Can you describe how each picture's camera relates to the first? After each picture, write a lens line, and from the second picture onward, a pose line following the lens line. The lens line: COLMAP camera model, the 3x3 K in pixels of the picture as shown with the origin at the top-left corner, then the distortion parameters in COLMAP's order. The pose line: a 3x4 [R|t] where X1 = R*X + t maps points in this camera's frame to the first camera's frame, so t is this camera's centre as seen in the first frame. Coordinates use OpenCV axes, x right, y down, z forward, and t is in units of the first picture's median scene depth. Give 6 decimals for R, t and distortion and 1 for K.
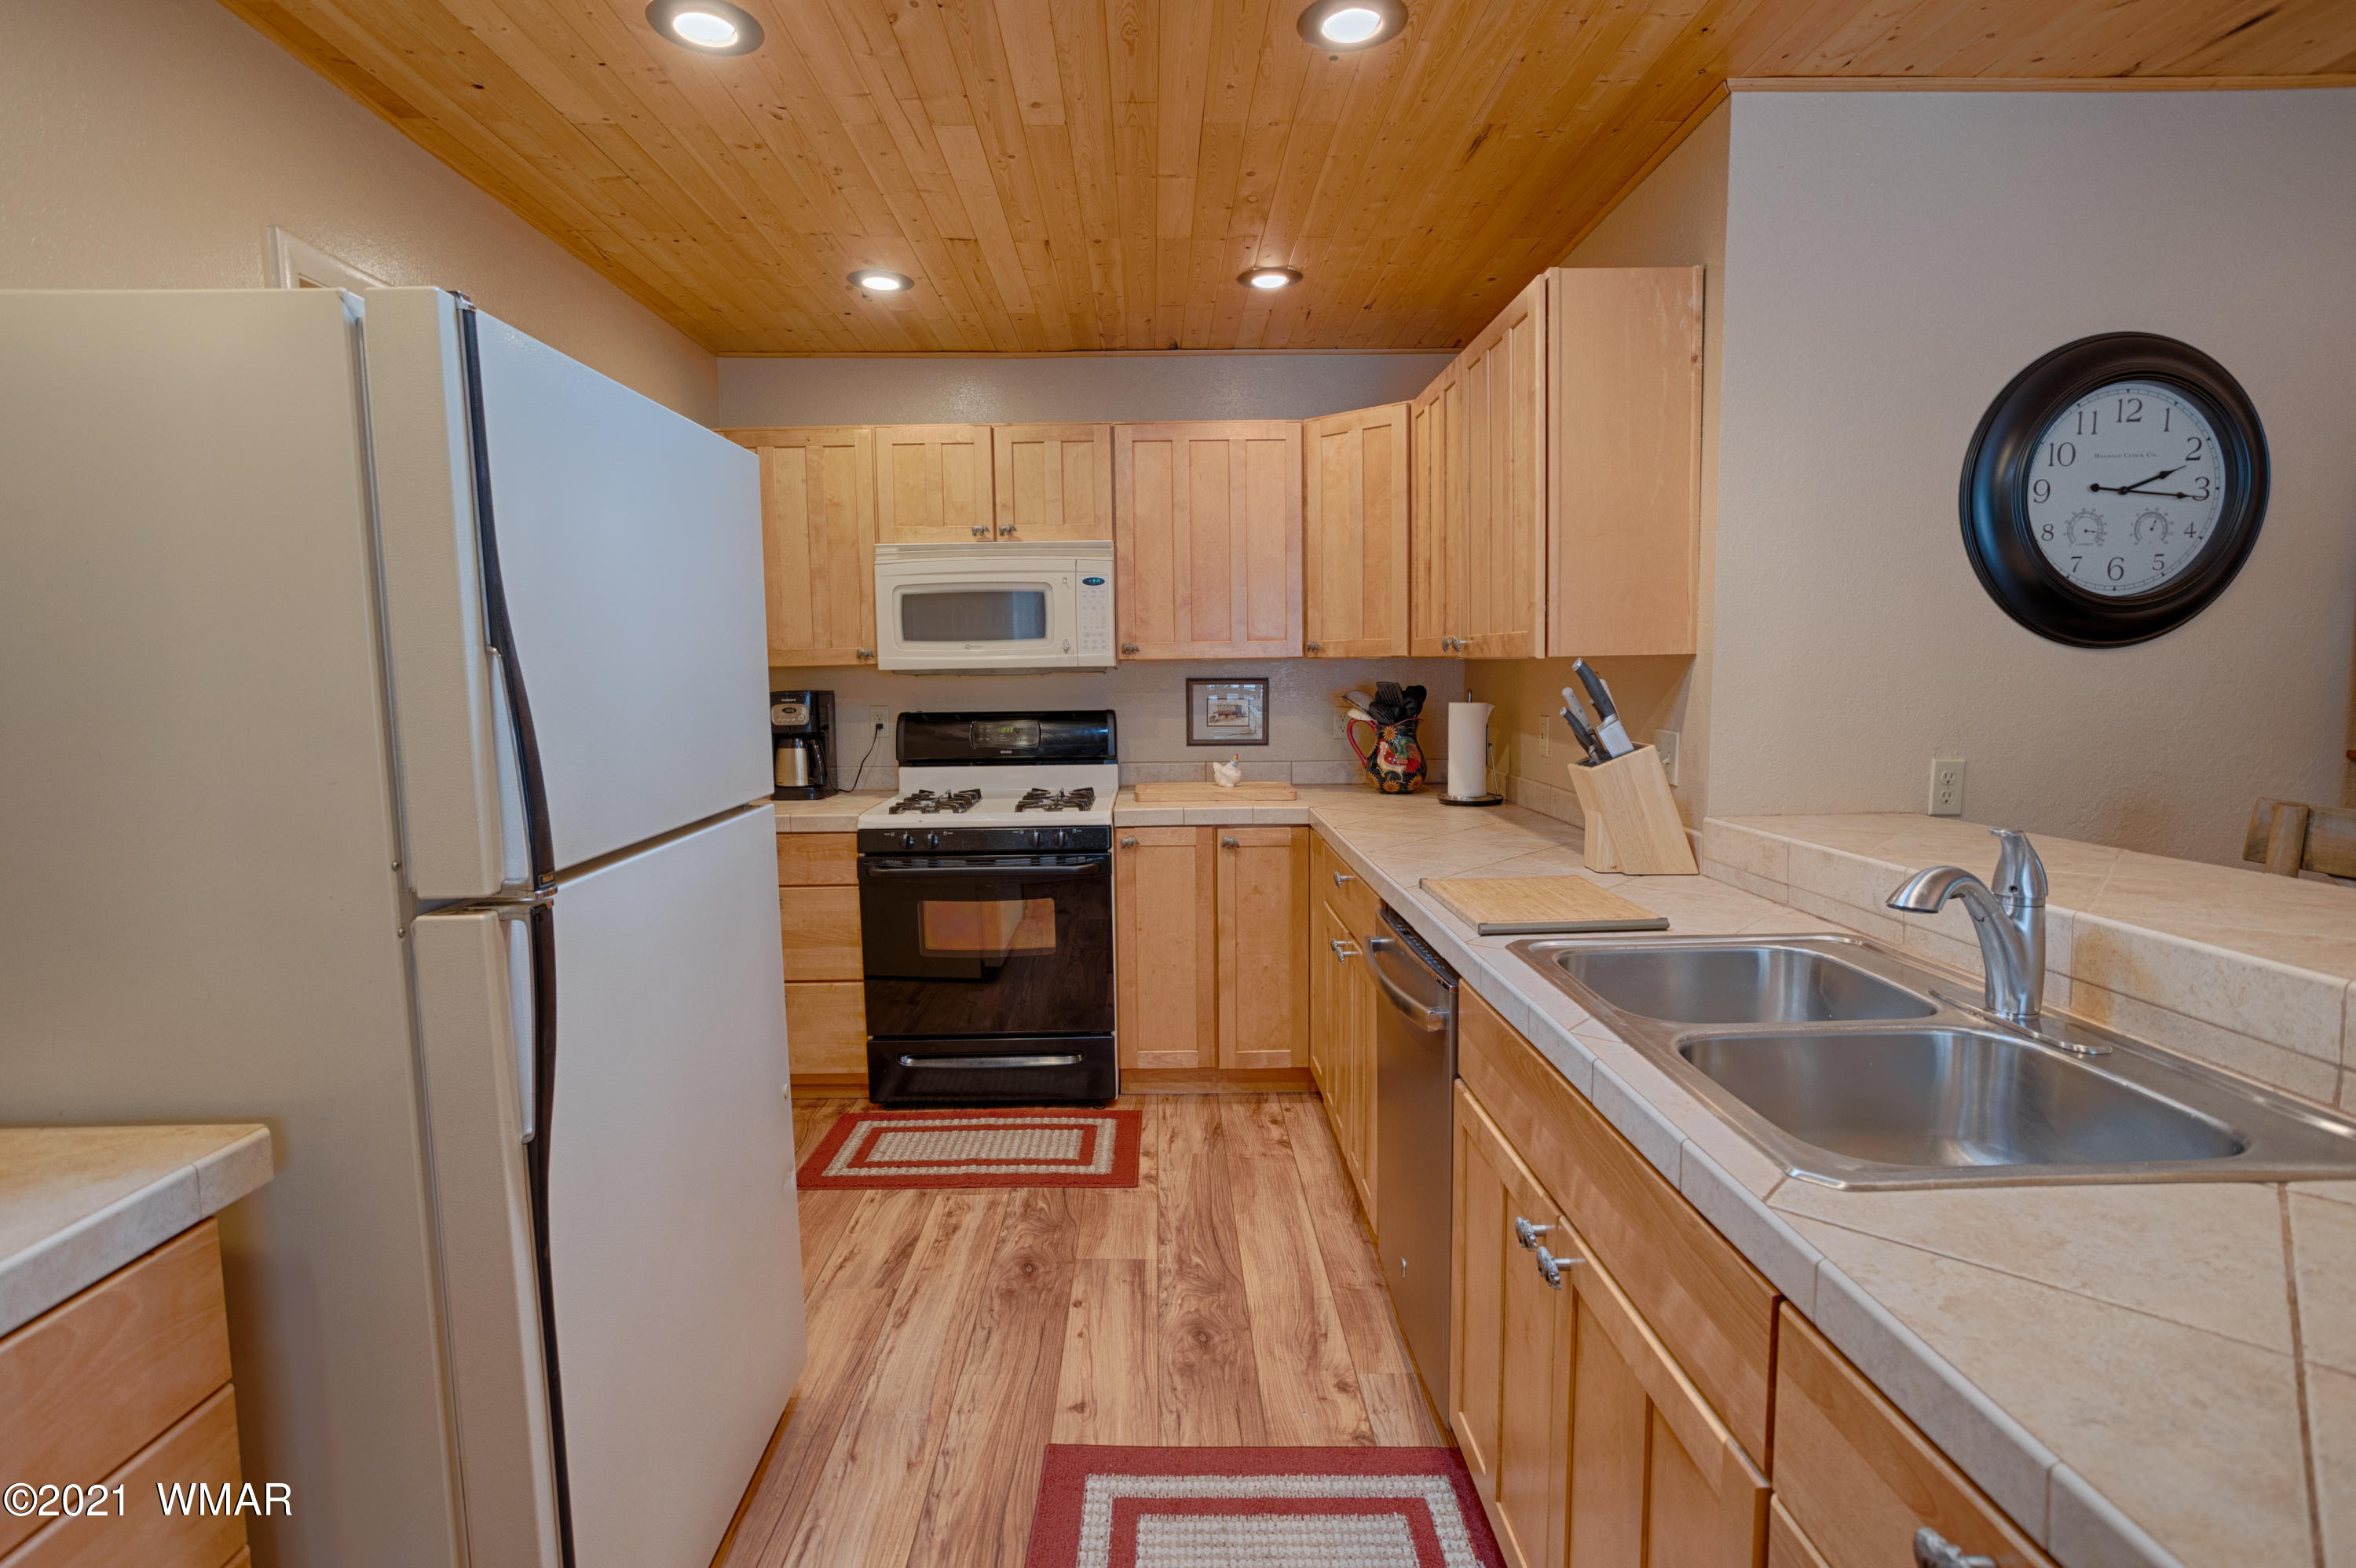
lens RADIAL K [[1134.4, 0, 1178.0], [0, 1134.4, 784.0], [0, 0, 1]] dist [-0.047424, 0.026707]
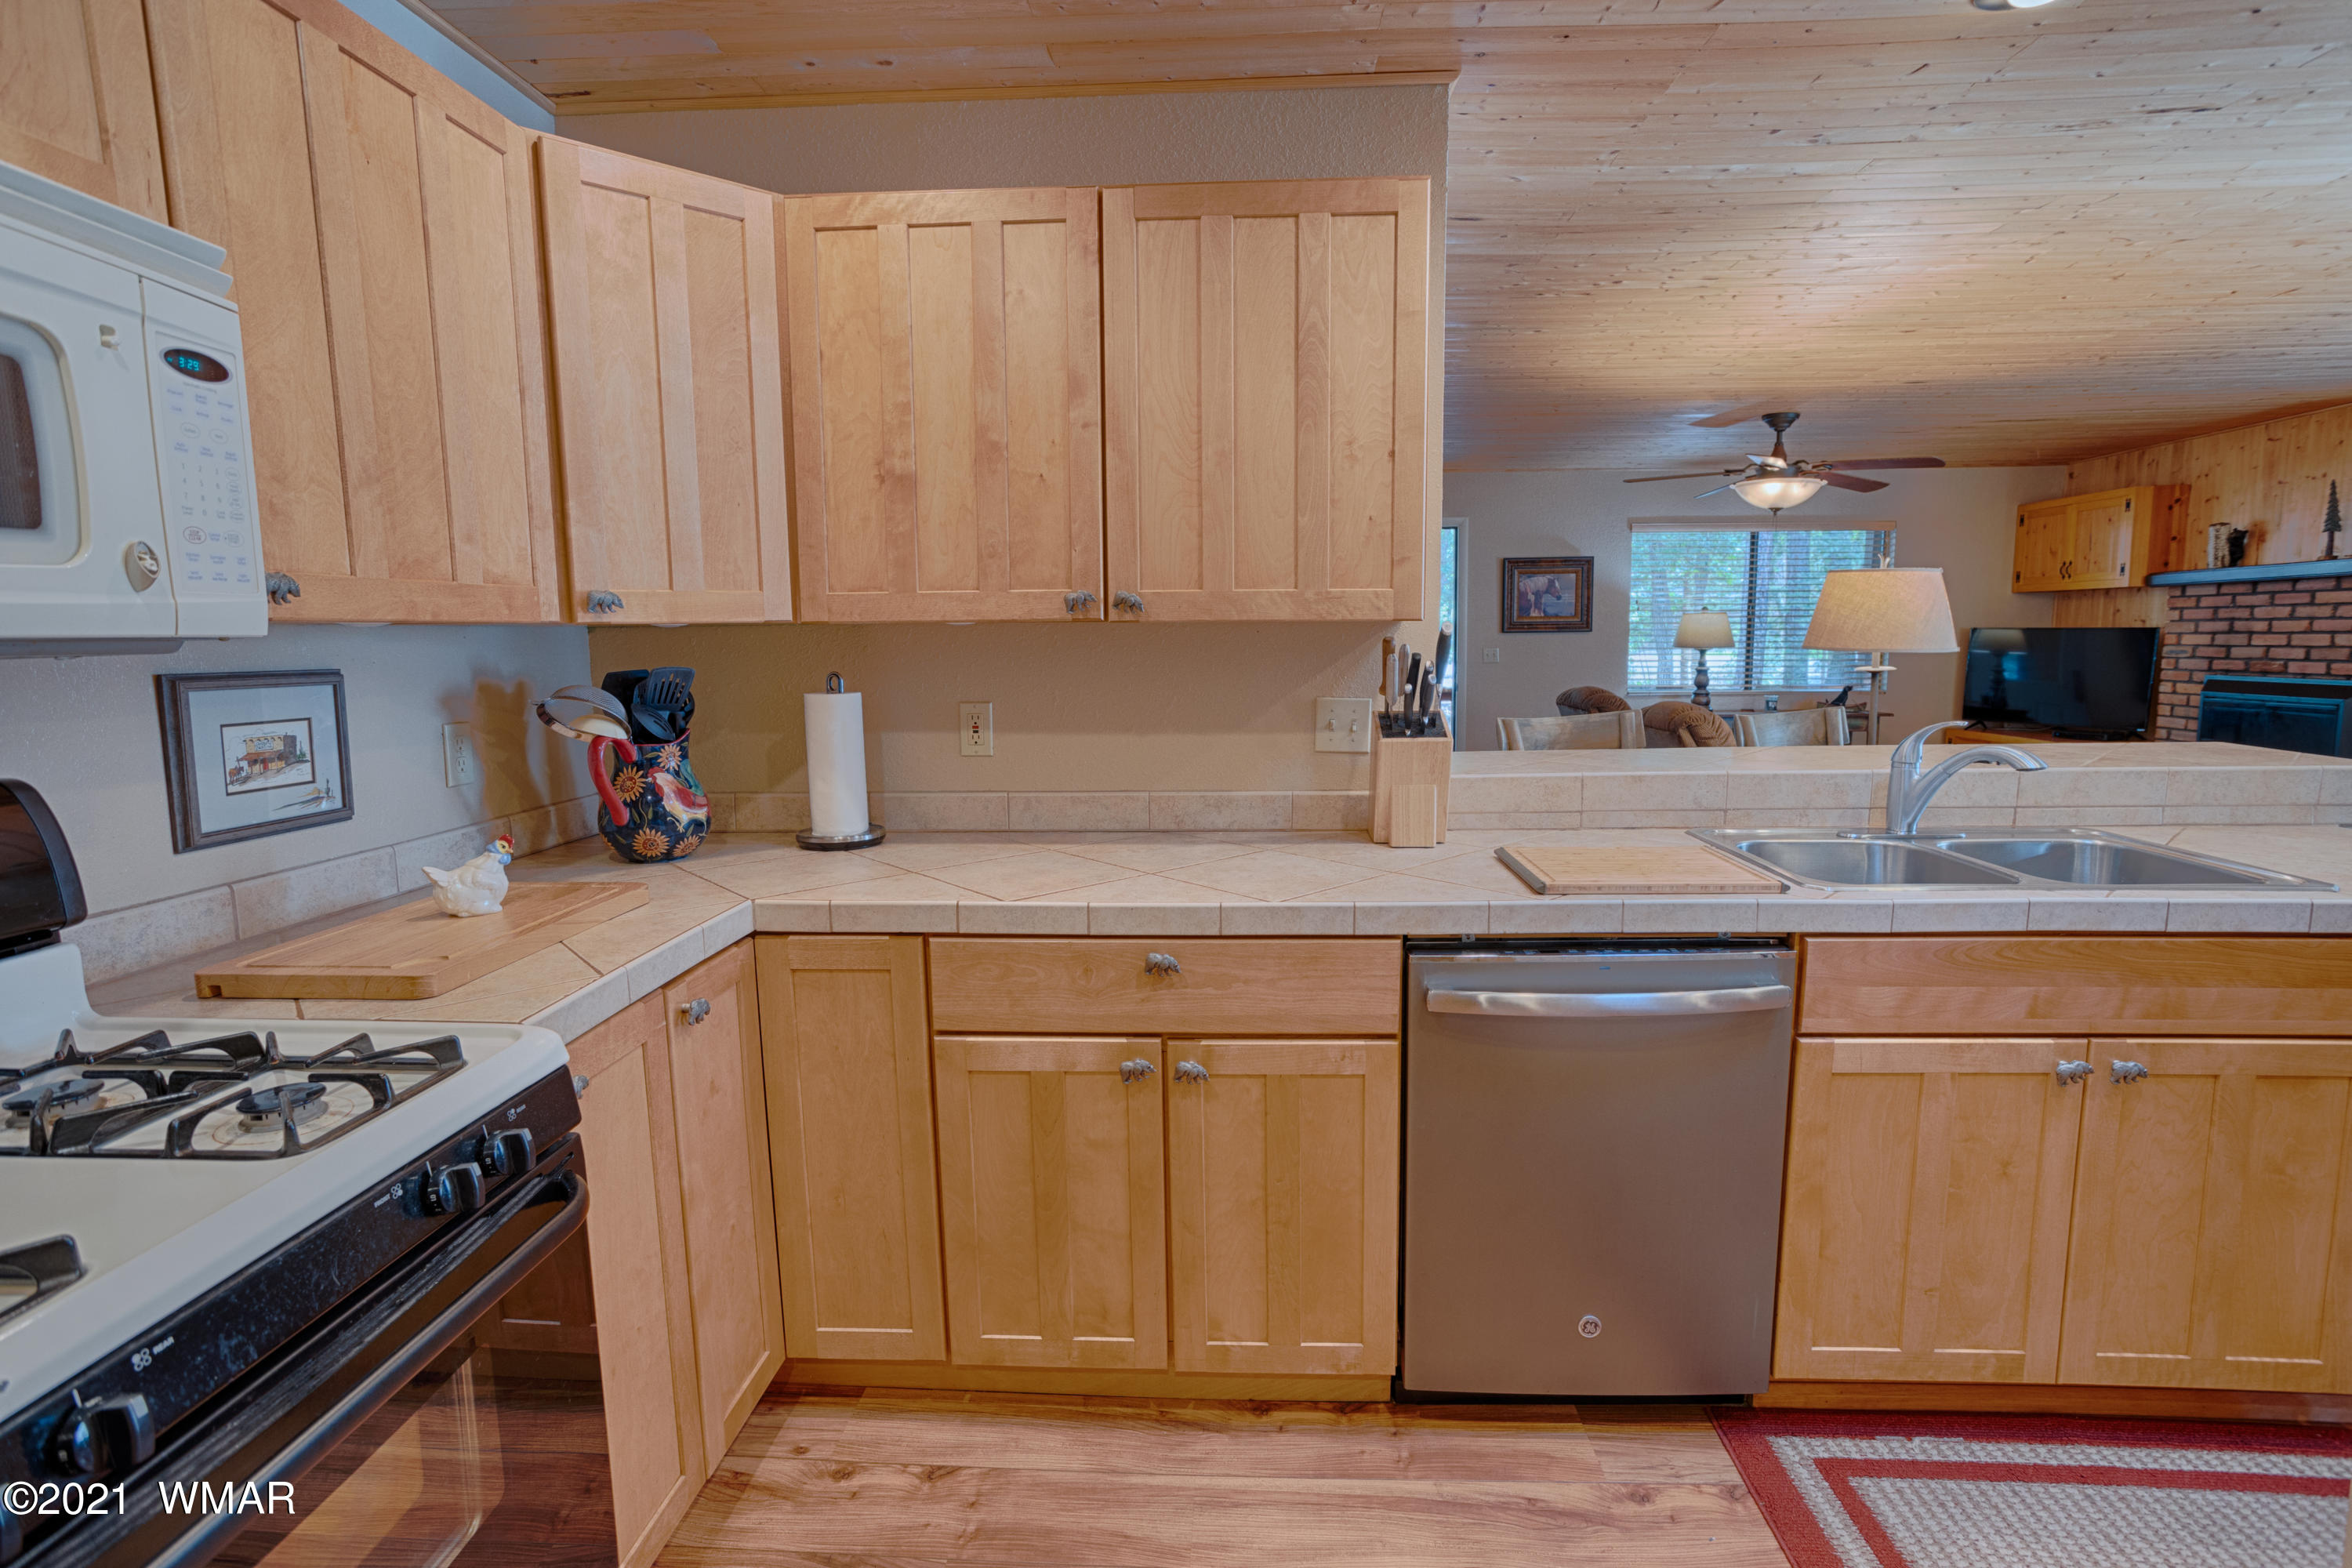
lens RADIAL K [[1132.6, 0, 1176.0], [0, 1132.6, 784.0], [0, 0, 1]] dist [-0.047424, 0.026707]
pose [[0.076941, -0.120423, 0.989737, -0.625698], [0.113770, 0.987256, 0.111277, -0.113046], [-0.990523, 0.104040, 0.089661, 1.203782]]
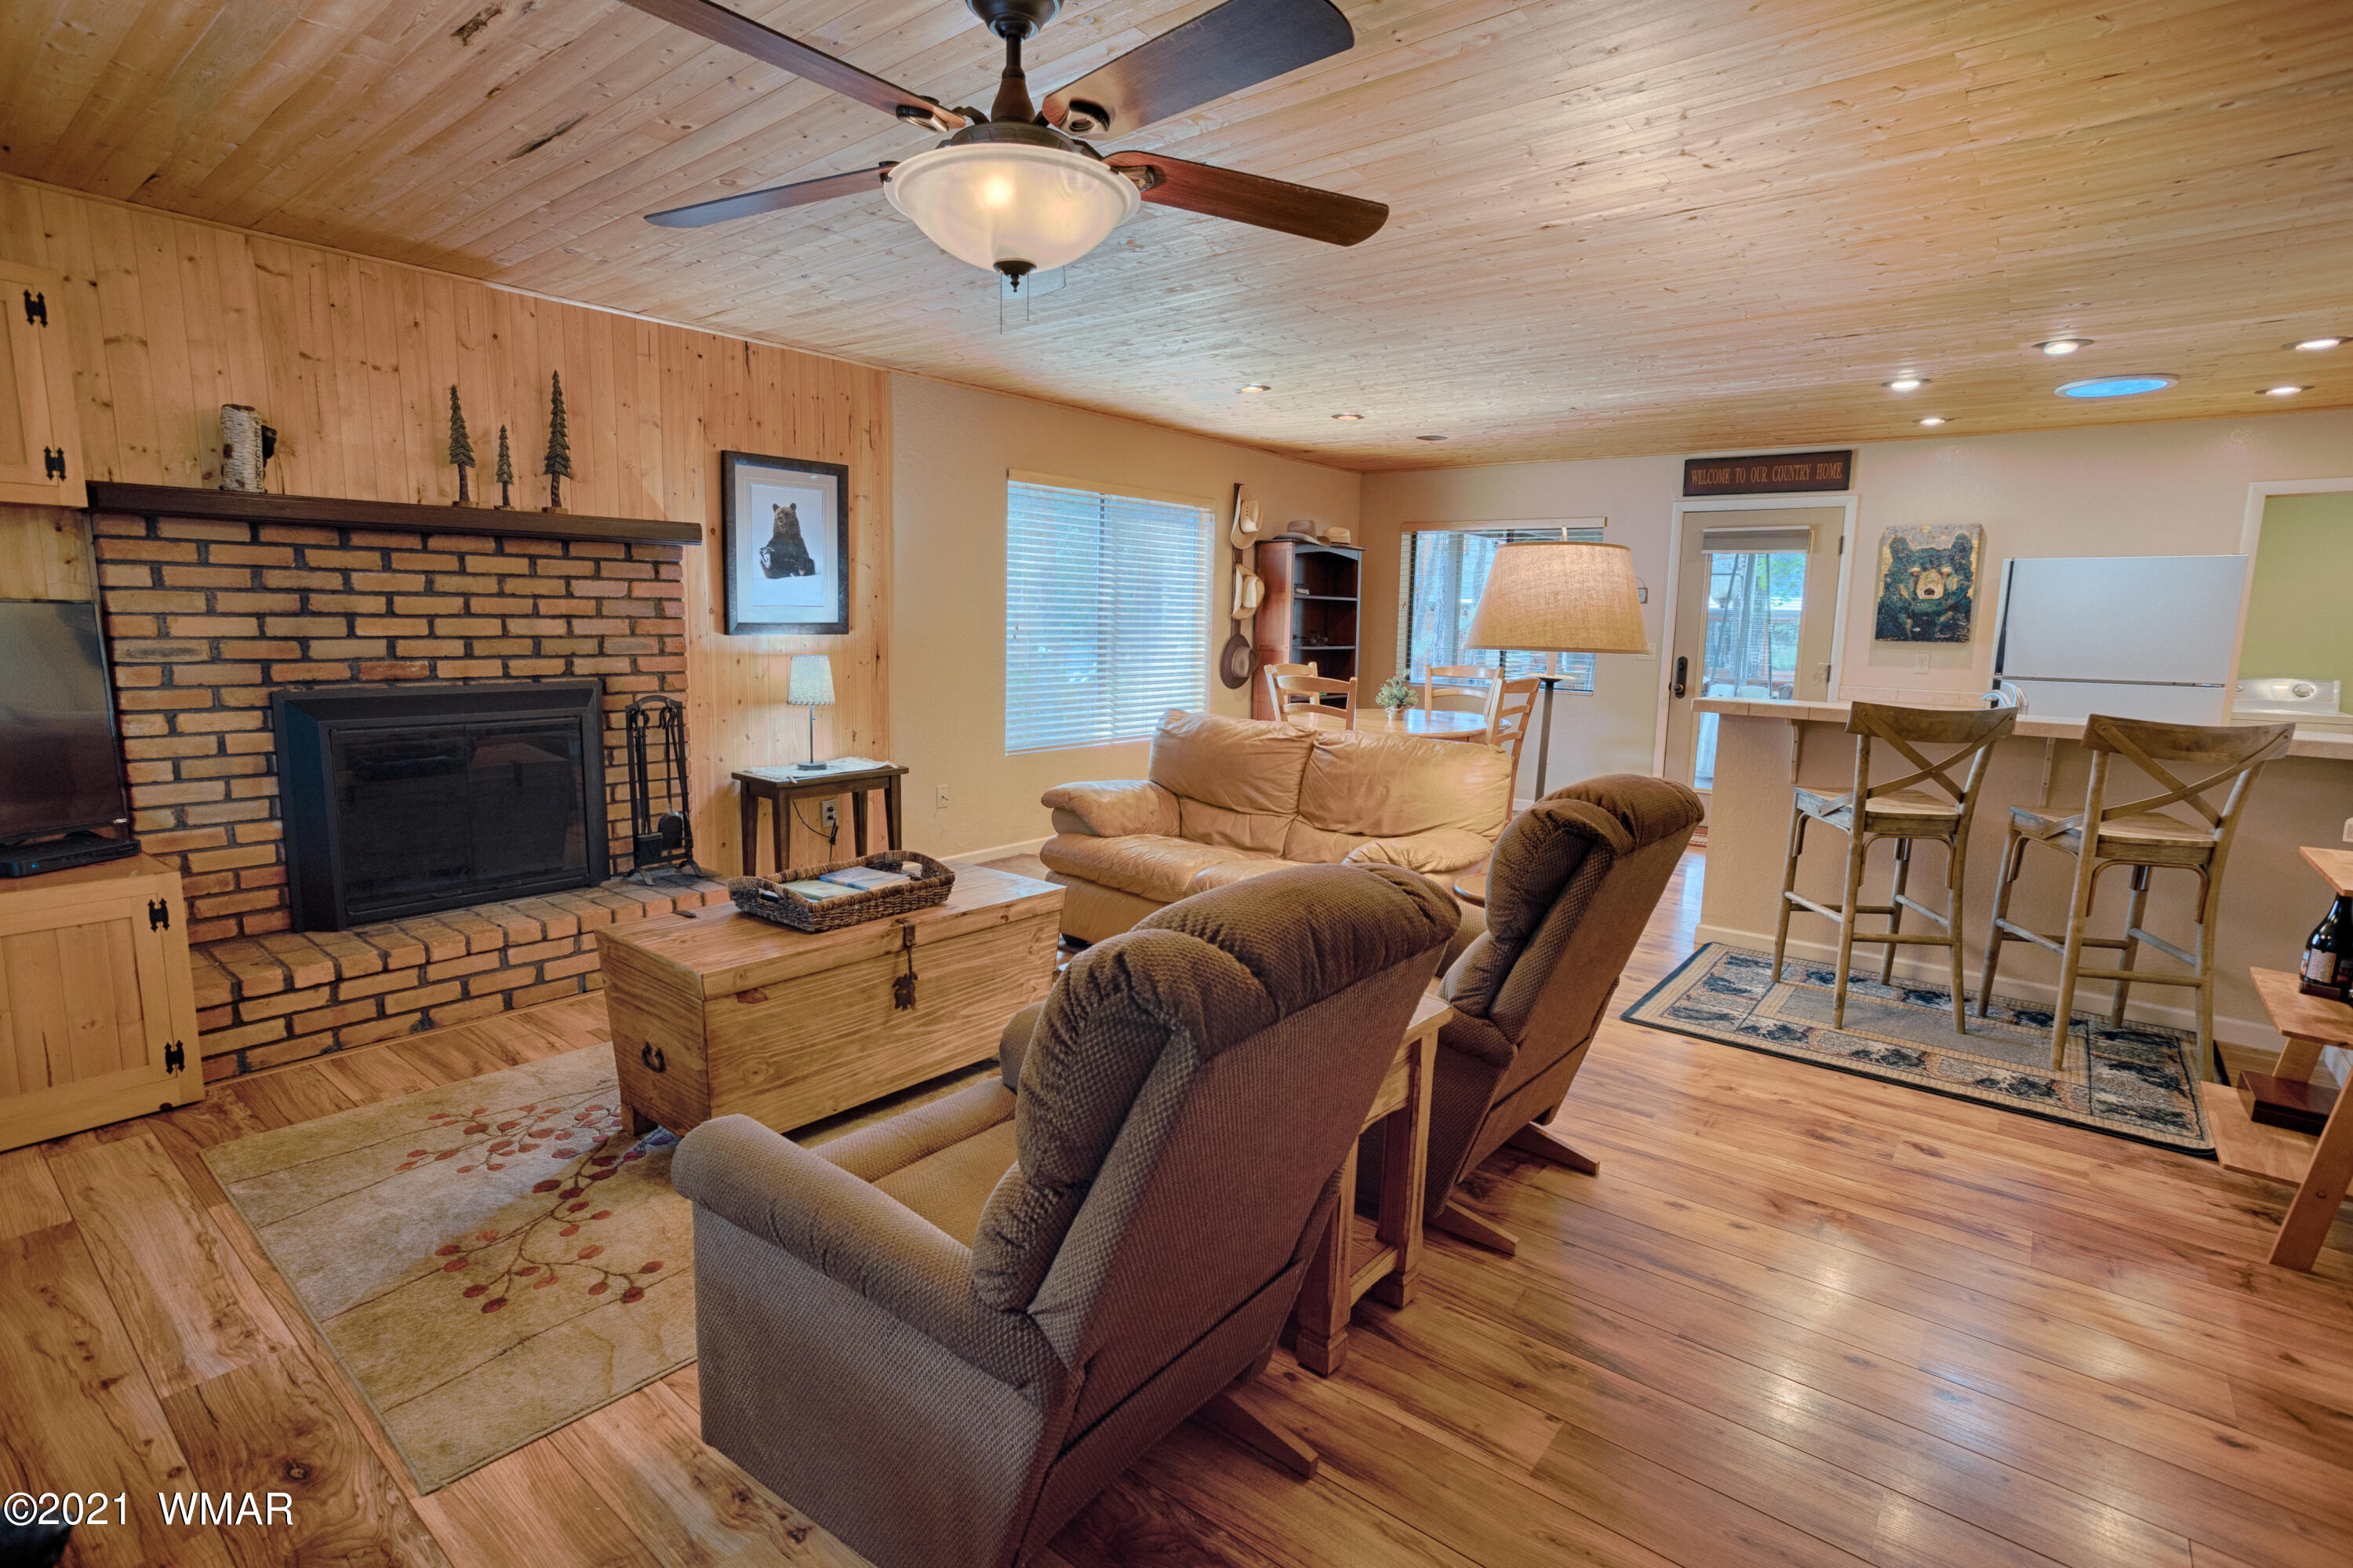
lens RADIAL K [[1133.1, 0, 1176.5], [0, 1133.1, 784.0], [0, 0, 1]] dist [-0.047424, 0.026707]
pose [[-0.638287, 0.114275, -0.761269, 2.928898], [-0.092497, 0.970370, 0.223218, -0.108317], [0.764221, 0.212892, -0.608805, 0.717754]]
